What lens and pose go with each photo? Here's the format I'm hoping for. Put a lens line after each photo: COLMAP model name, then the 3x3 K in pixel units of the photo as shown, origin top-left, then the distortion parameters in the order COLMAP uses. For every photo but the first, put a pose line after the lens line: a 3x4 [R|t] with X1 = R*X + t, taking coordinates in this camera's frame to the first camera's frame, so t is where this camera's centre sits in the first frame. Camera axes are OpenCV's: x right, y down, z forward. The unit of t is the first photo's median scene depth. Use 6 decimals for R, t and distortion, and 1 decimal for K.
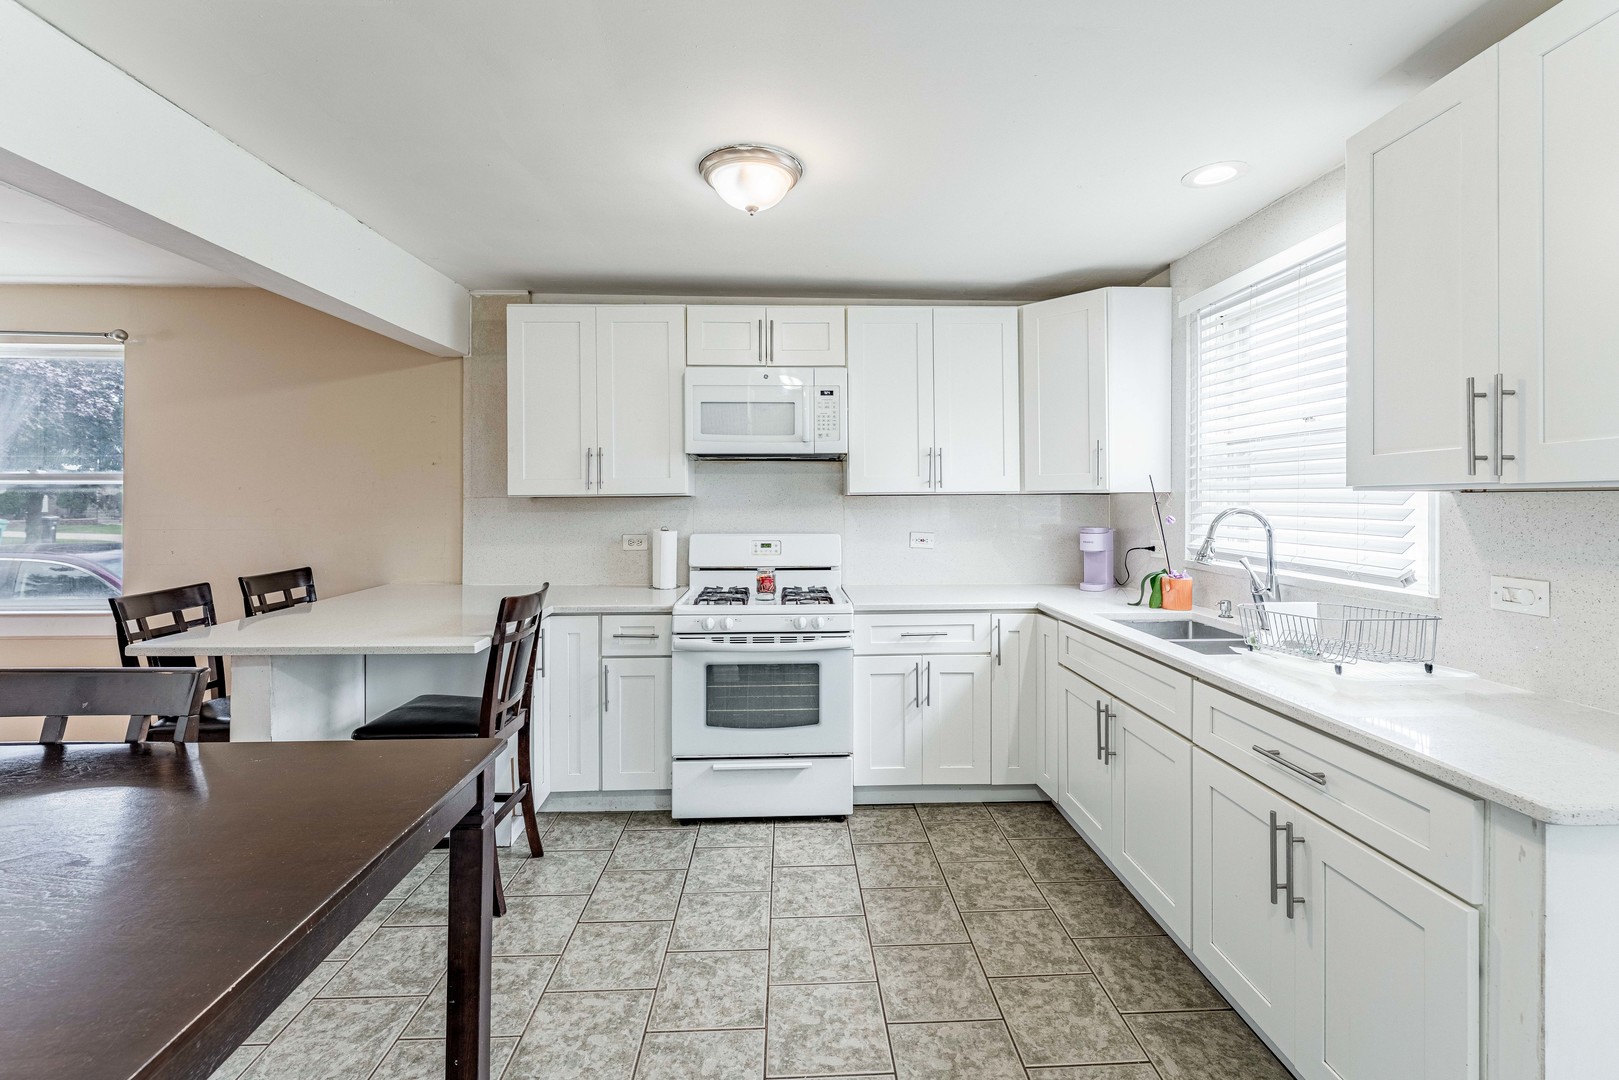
lens RADIAL K [[675.4, 0, 812.3], [0, 675.4, 495.2], [0, 0, 1]] dist [0.004012, -0.000784]
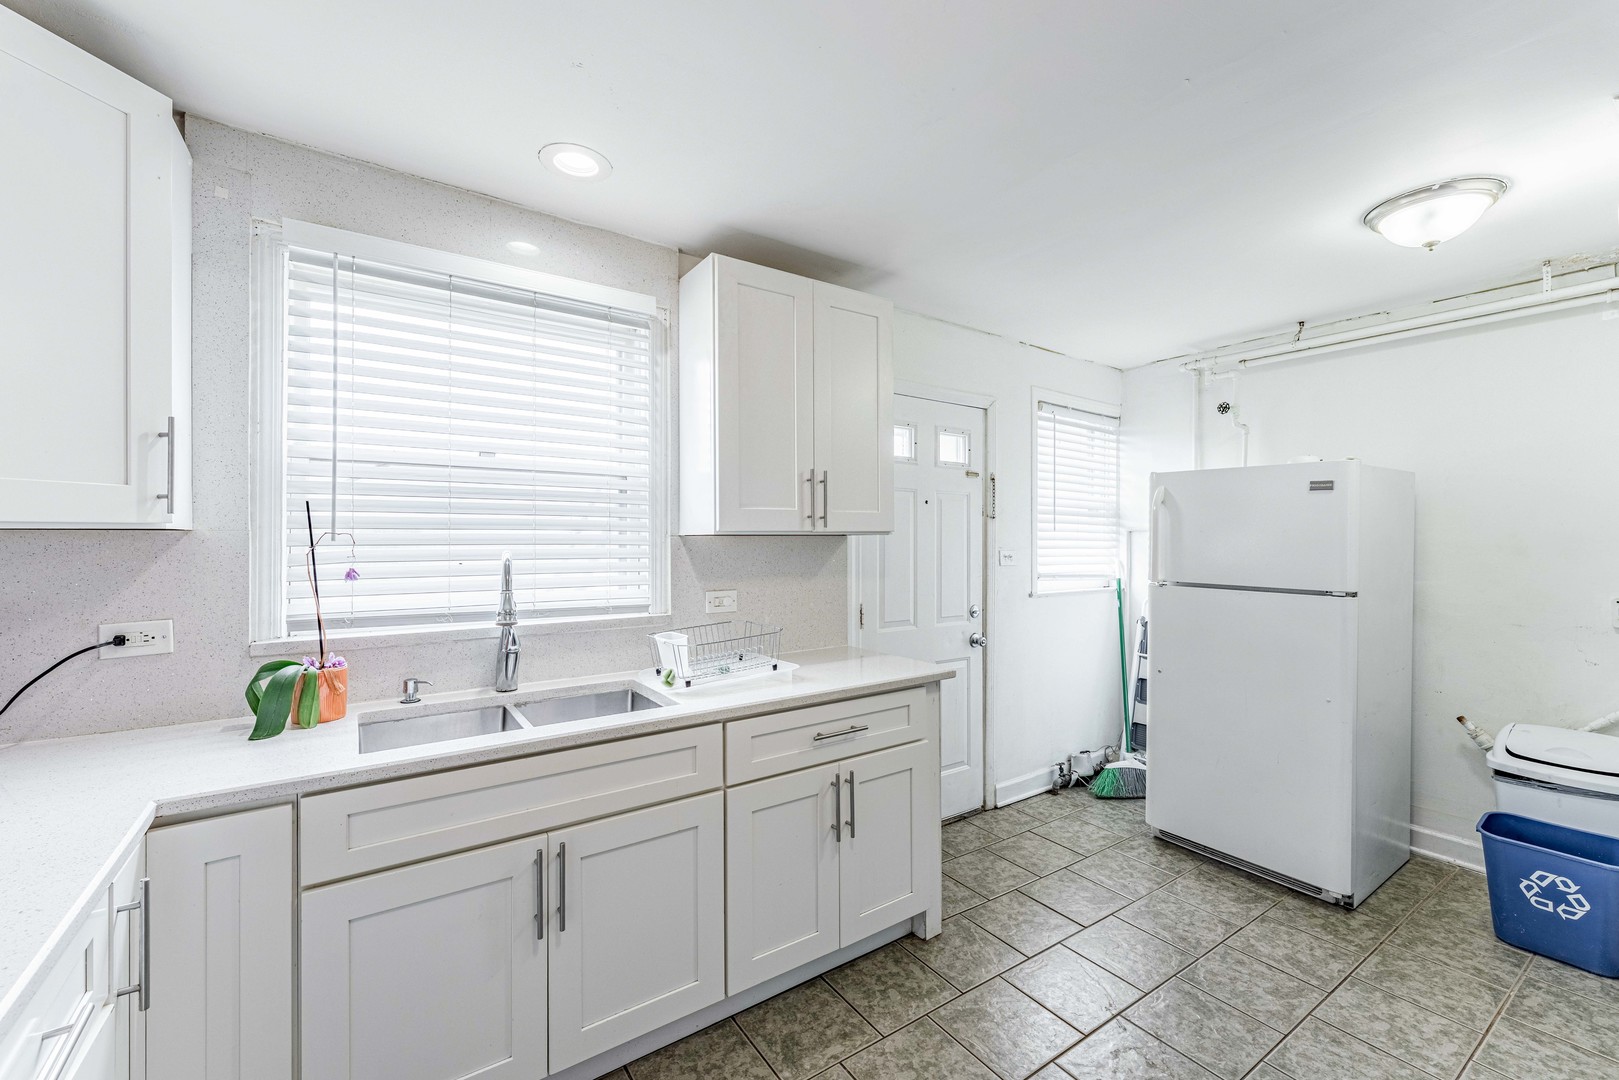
lens RADIAL K [[675.4, 0, 807.0], [0, 675.4, 539.9], [0, 0, 1]] dist [0.004012, -0.000784]
pose [[-0.531169, -0.002725, 0.847261, -0.352342], [-0.003248, 0.999994, 0.001180, 0.001997], [-0.847259, -0.002125, -0.531175, 1.482401]]
